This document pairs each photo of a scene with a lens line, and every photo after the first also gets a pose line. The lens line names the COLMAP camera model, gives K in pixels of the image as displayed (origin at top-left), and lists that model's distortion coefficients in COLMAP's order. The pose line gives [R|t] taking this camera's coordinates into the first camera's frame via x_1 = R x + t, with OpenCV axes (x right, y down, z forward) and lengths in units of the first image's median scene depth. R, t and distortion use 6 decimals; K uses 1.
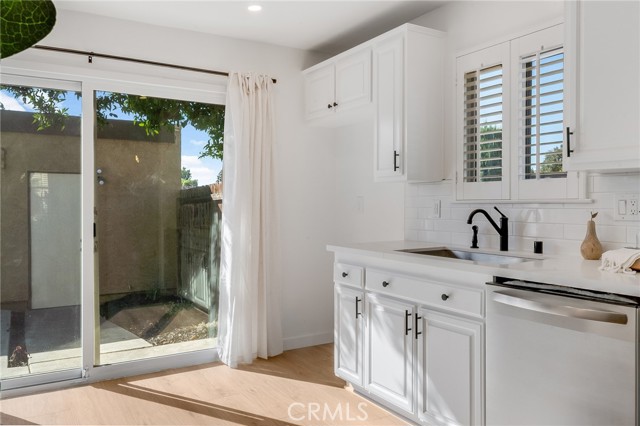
lens RADIAL K [[501.4, 0, 319.7], [0, 501.4, 201.2], [0, 0, 1]] dist [-0.003171, -0.000828]
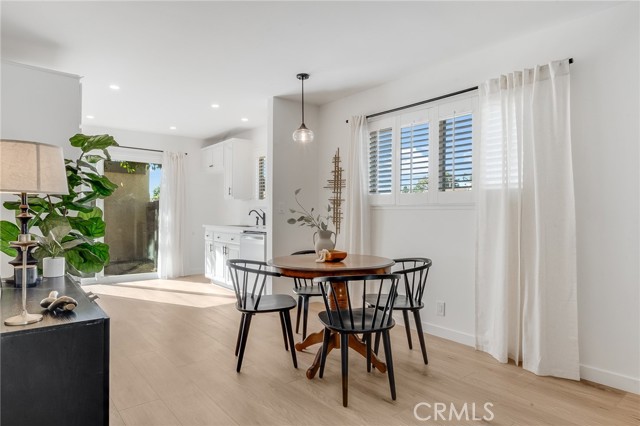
lens RADIAL K [[342.8, 0, 320.0], [0, 342.8, 213.0], [0, 0, 1]] dist [0.001713, 0.000193]
pose [[0.985097, 0.010697, 0.171668, 0.267953], [-0.011211, 0.999935, 0.002028, 0.018355], [-0.171635, -0.003922, 0.985153, -0.697569]]
